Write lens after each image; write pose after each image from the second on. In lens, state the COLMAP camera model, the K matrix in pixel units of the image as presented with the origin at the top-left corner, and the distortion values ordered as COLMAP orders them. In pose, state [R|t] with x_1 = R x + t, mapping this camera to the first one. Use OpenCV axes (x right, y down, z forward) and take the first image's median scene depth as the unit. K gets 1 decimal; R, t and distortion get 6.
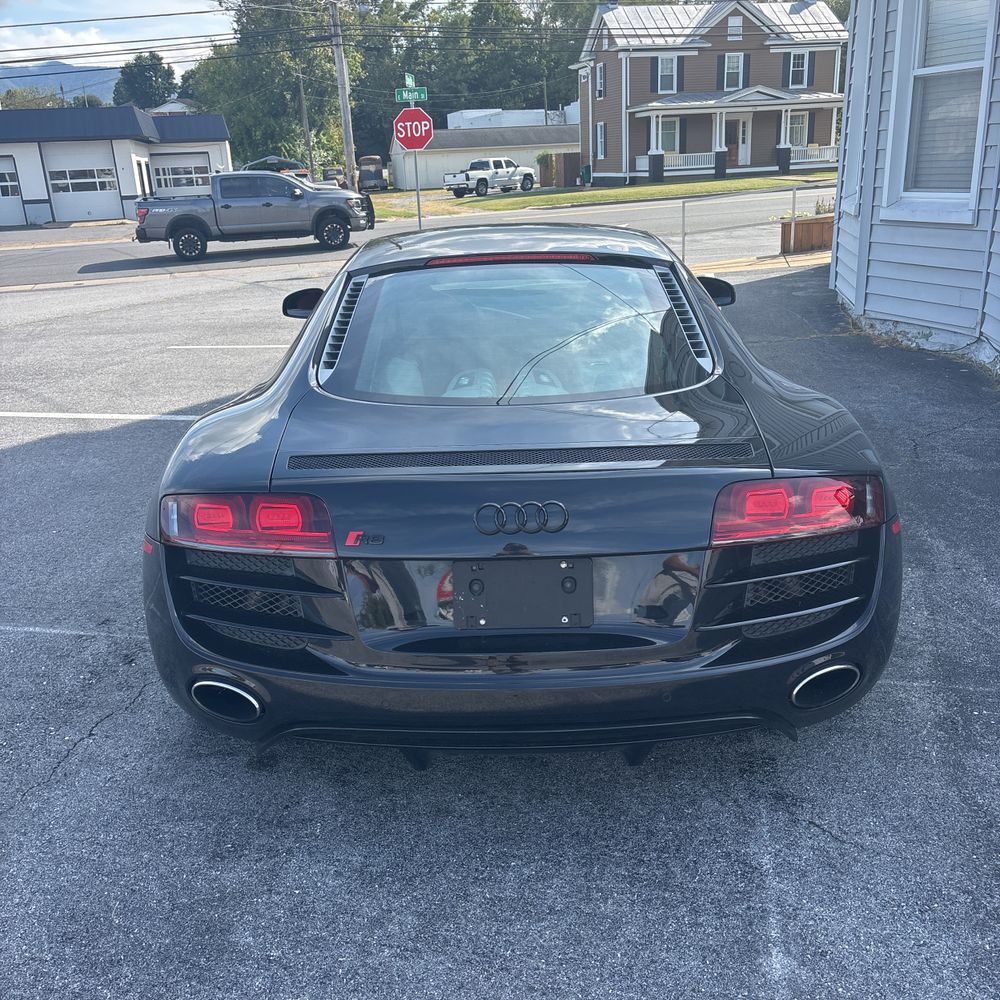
lens RADIAL K [[1019.8, 0, 496.2], [0, 1019.8, 509.1], [0, 0, 1]] dist [0.026784, 0.000000]
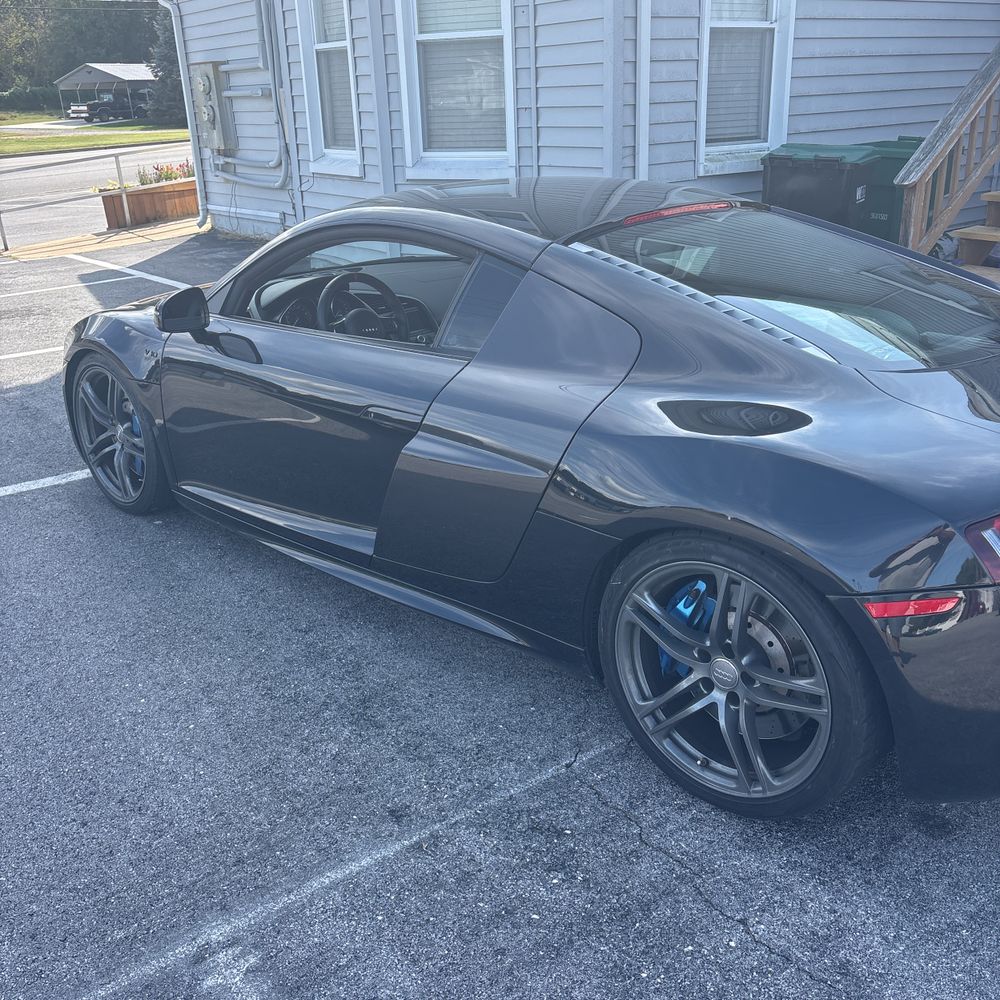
lens RADIAL K [[1019.8, 0, 512.0], [0, 1019.8, 489.6], [0, 0, 1]] dist [0.026784, 0.000000]
pose [[0.673390, -0.244997, 0.697512, -0.332533], [0.242269, 0.964522, 0.104893, -0.061229], [-0.698464, 0.098352, 0.708855, 0.218865]]
